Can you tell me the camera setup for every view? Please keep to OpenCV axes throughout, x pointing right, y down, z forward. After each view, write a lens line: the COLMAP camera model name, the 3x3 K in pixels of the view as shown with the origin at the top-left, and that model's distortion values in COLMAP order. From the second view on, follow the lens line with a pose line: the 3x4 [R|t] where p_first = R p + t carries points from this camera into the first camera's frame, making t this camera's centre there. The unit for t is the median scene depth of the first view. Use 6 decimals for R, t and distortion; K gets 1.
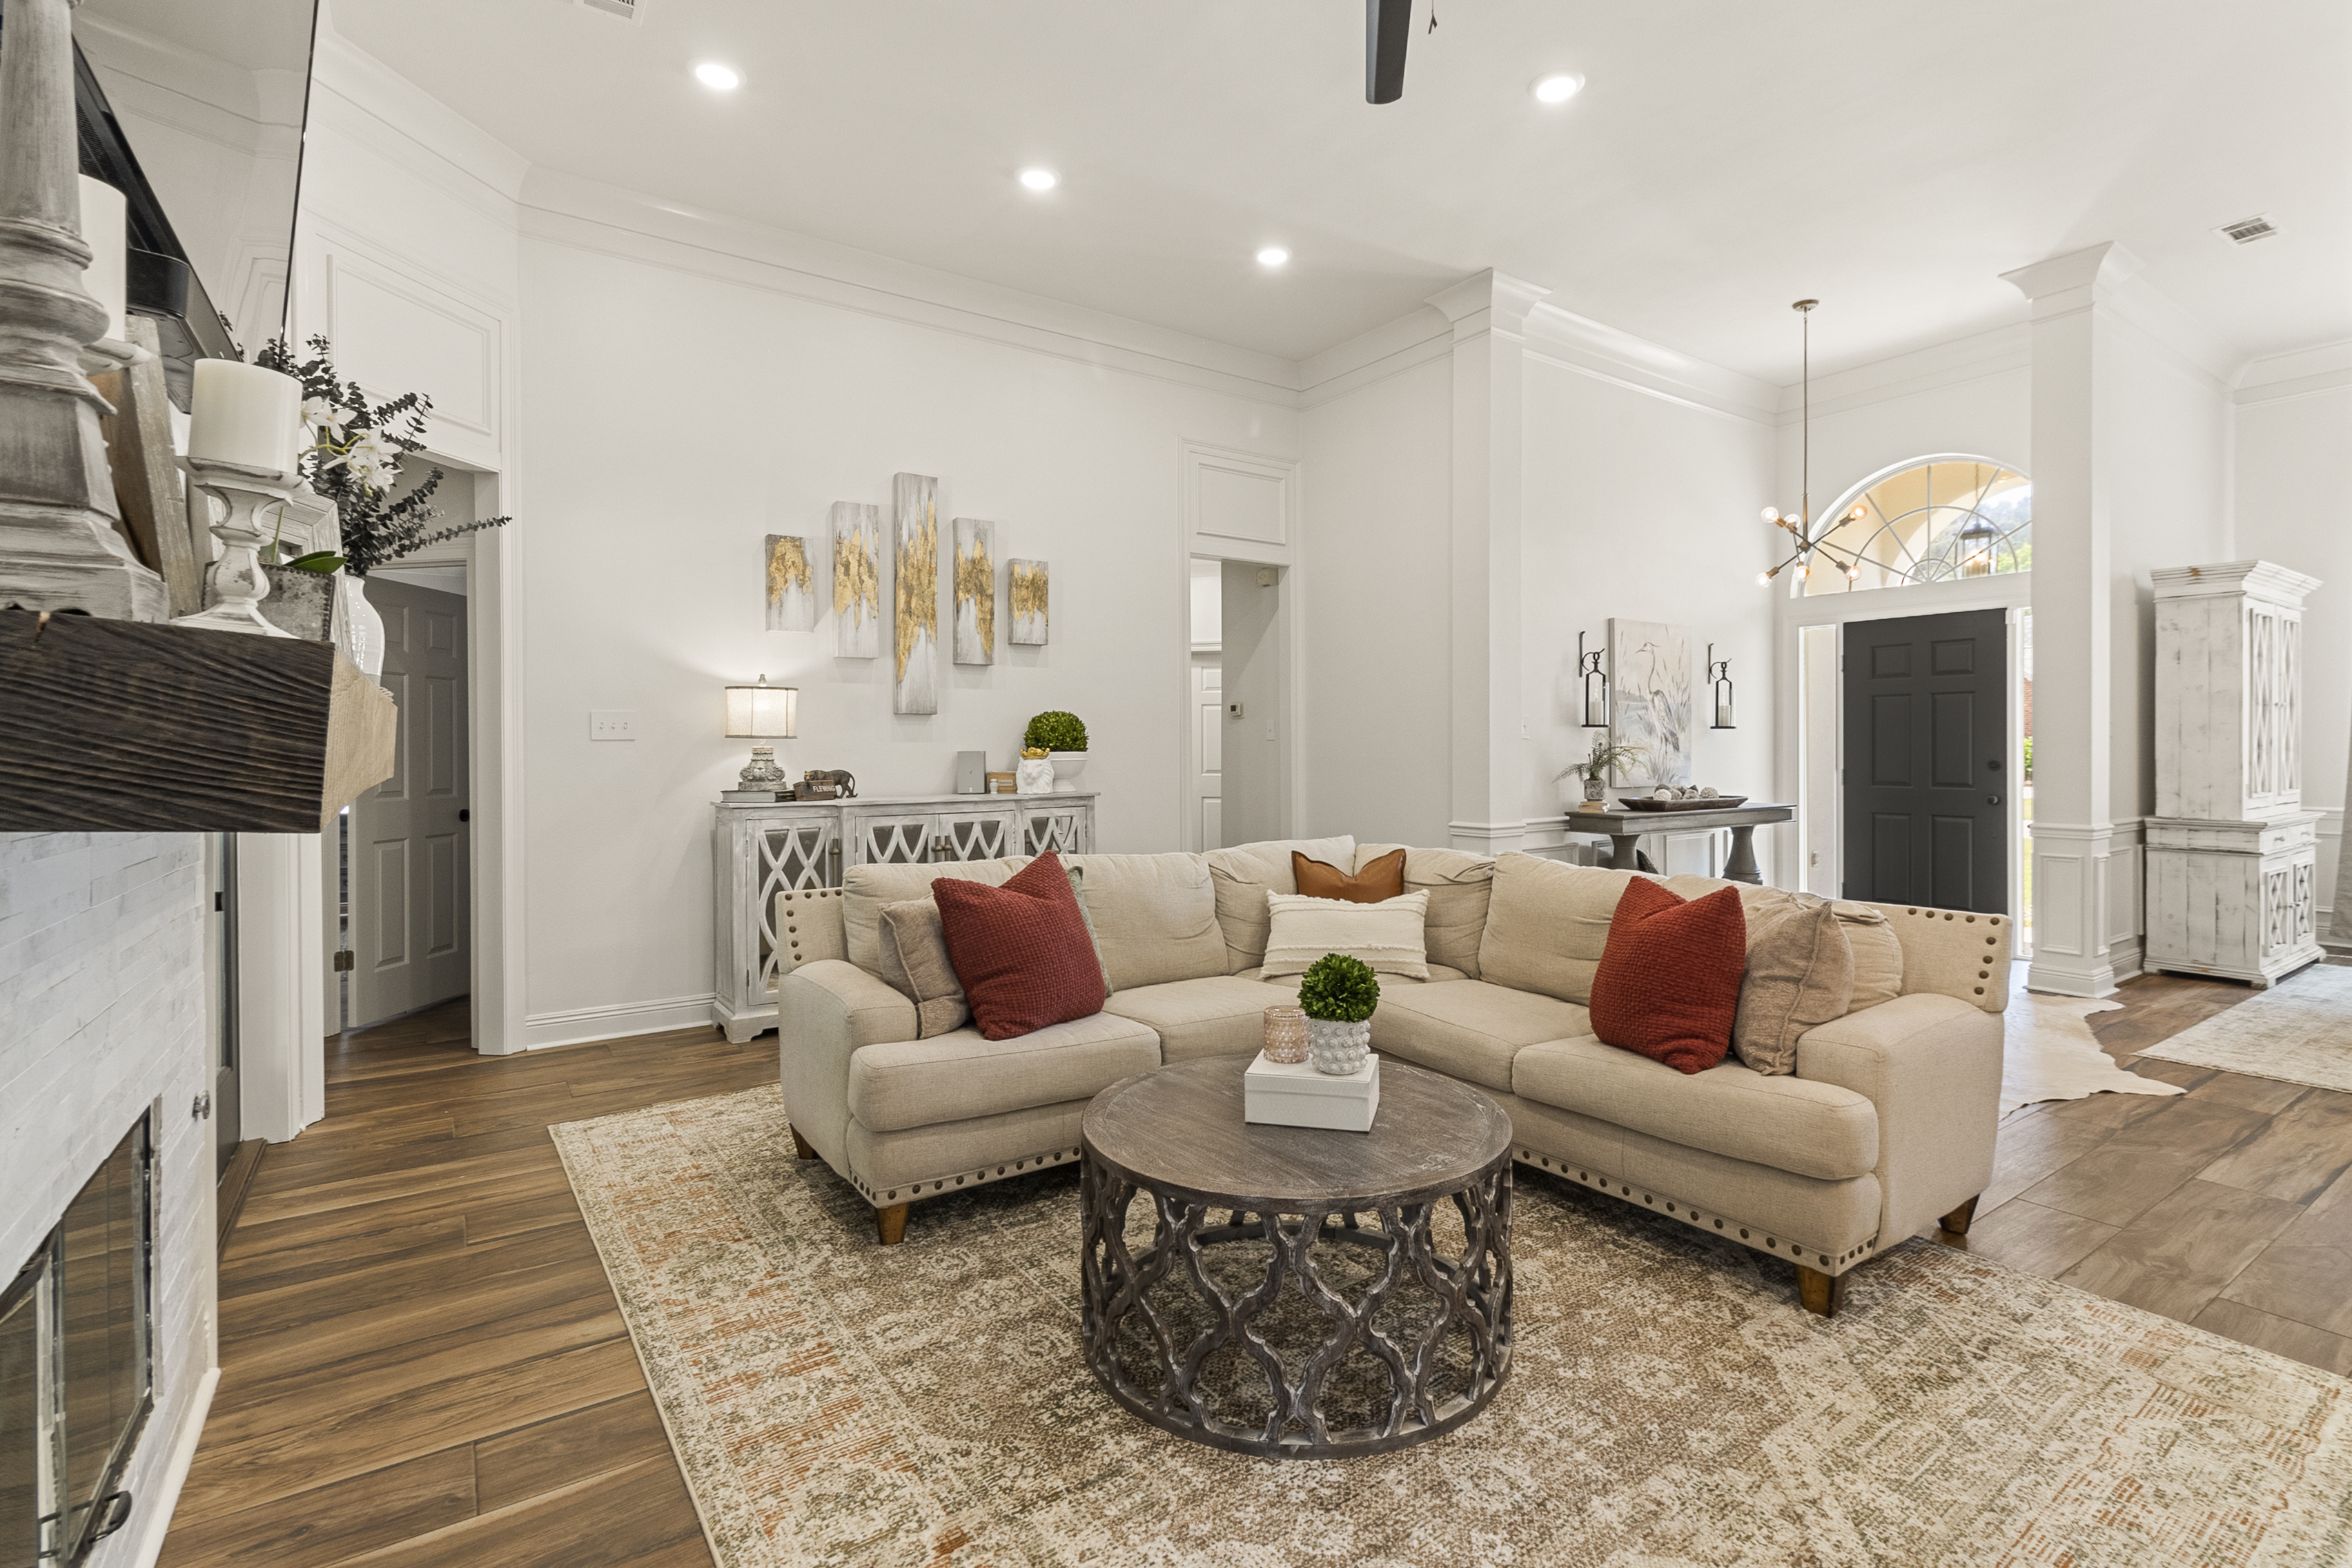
lens RADIAL K [[1087.4, 0, 1210.5], [0, 1087.4, 752.6], [0, 0, 1]] dist [0.007153, -0.003141]
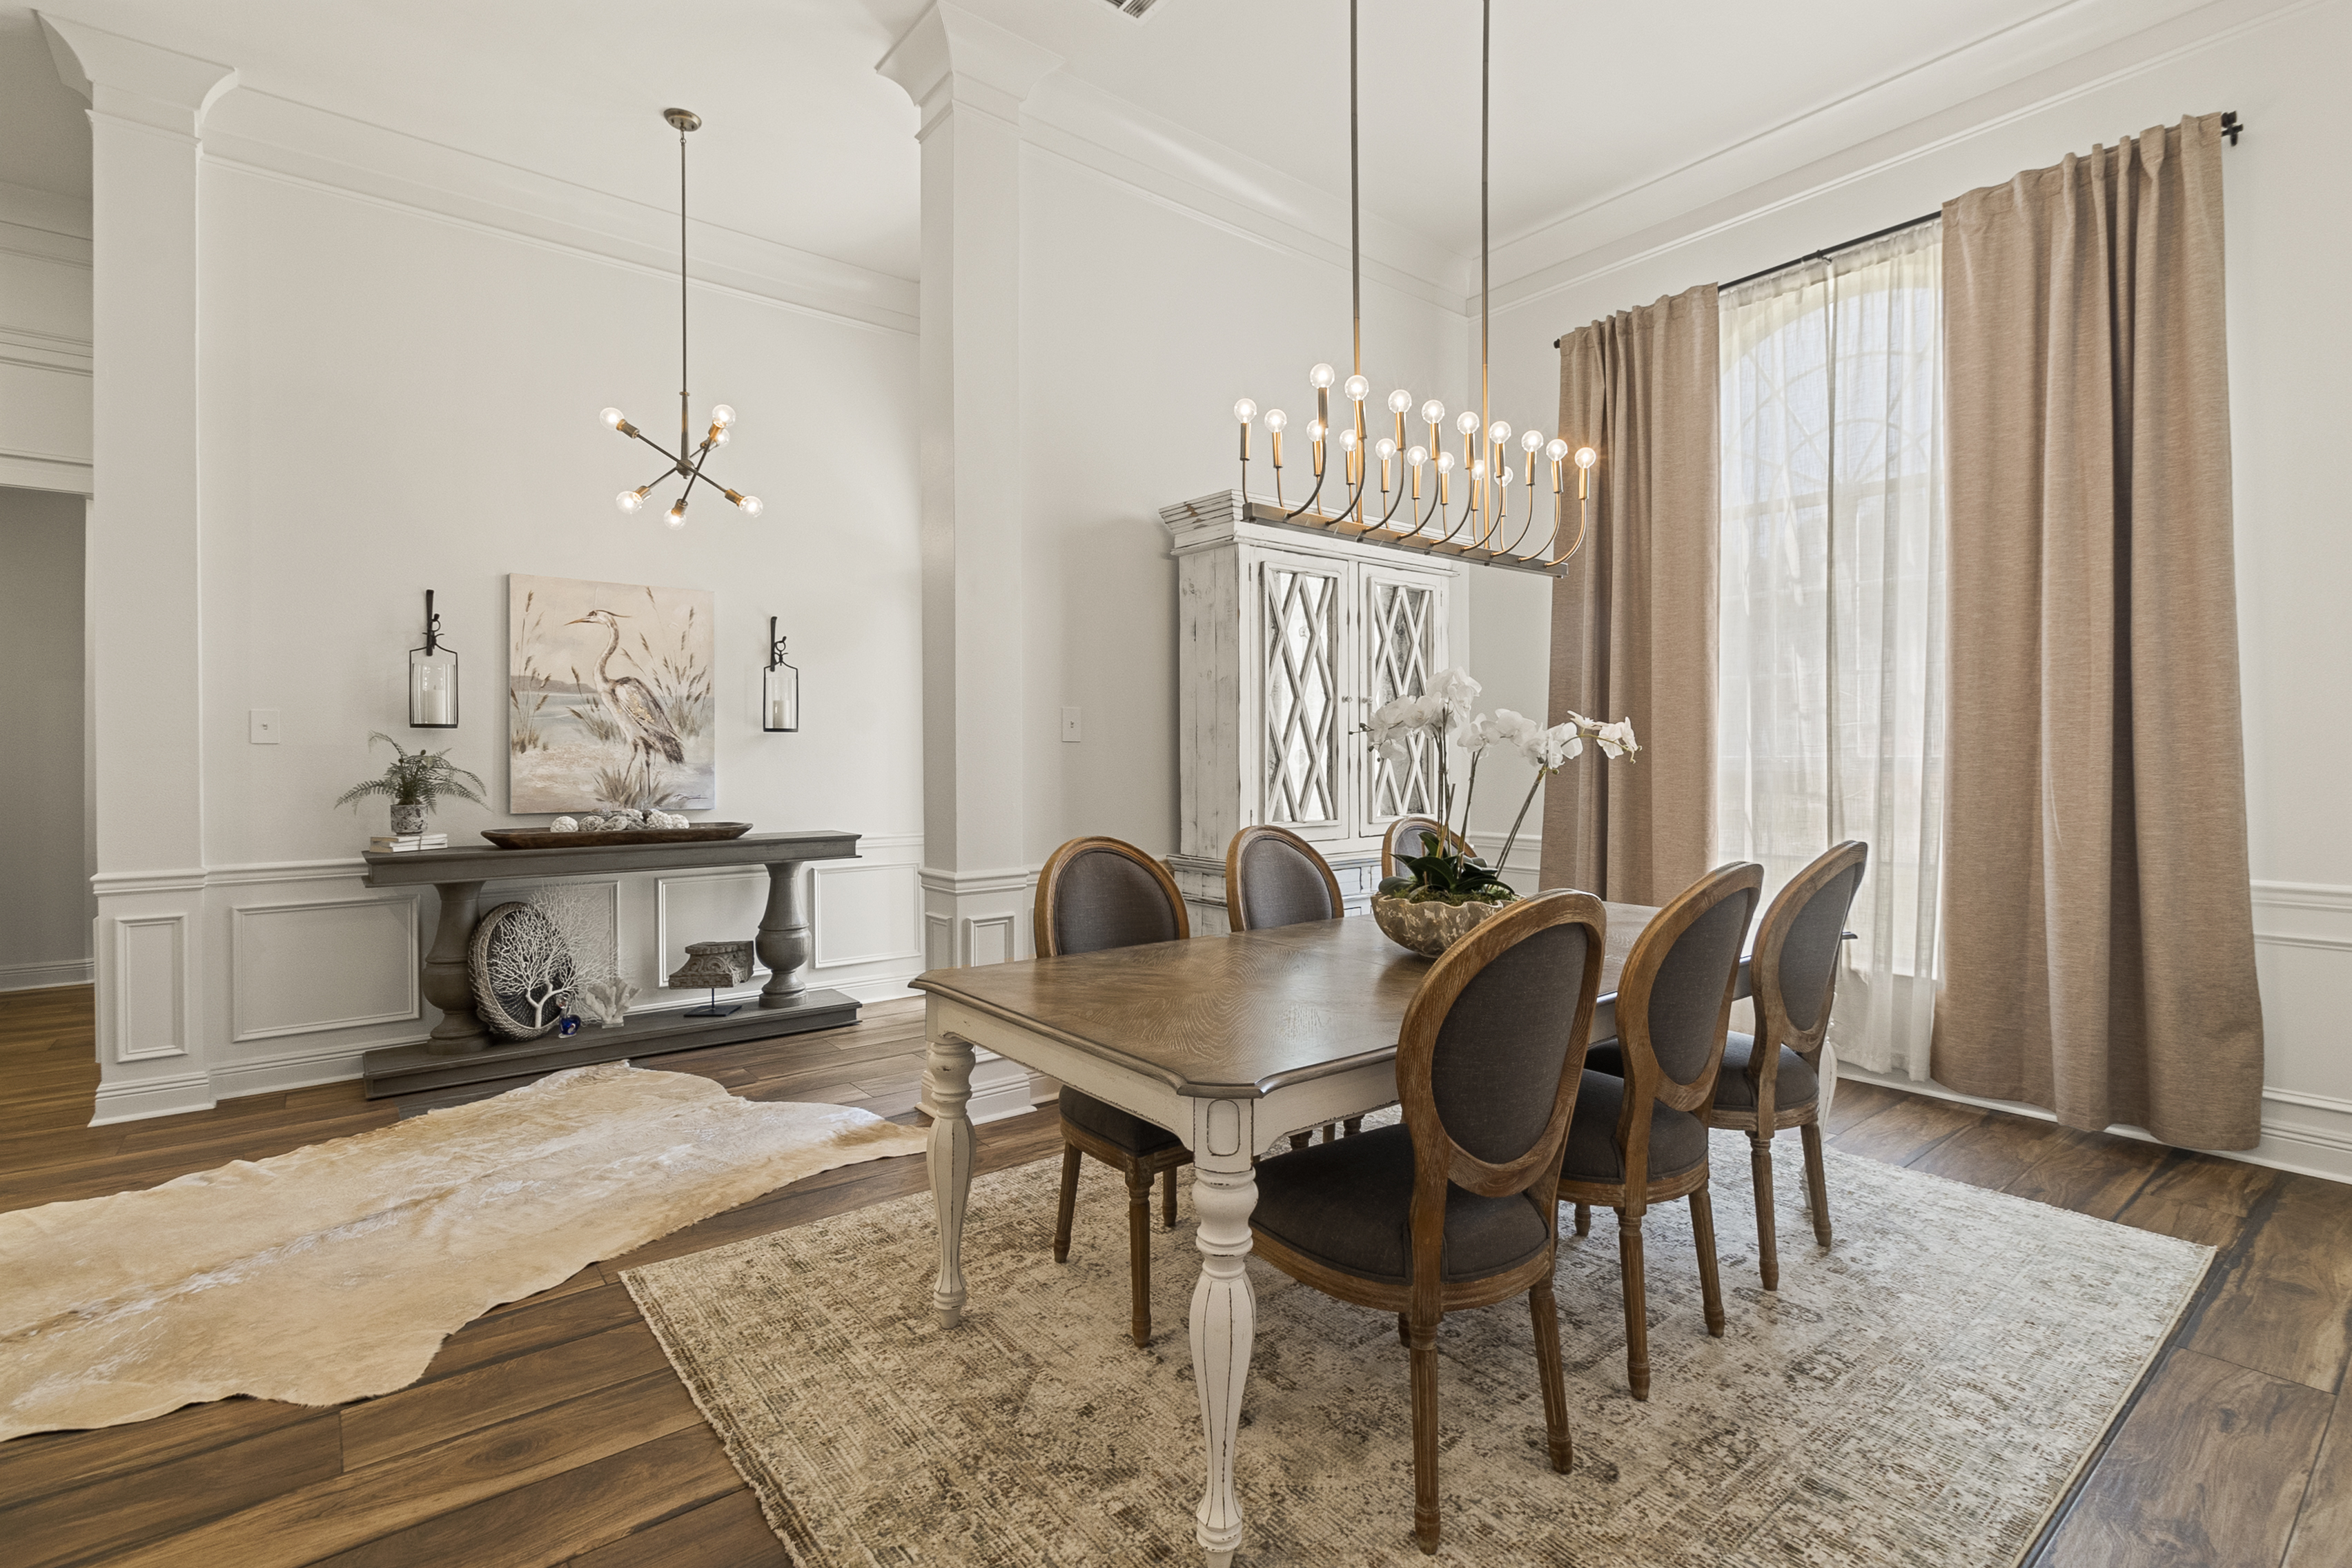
lens RADIAL K [[1087.4, 0, 1185.8], [0, 1087.4, 760.8], [0, 0, 1]] dist [0.007153, -0.003141]
pose [[0.997641, 0.000465, 0.068642, 0.736583], [-0.000585, 0.999998, 0.001720, -0.003677], [-0.068641, -0.001756, 0.997640, 0.257888]]
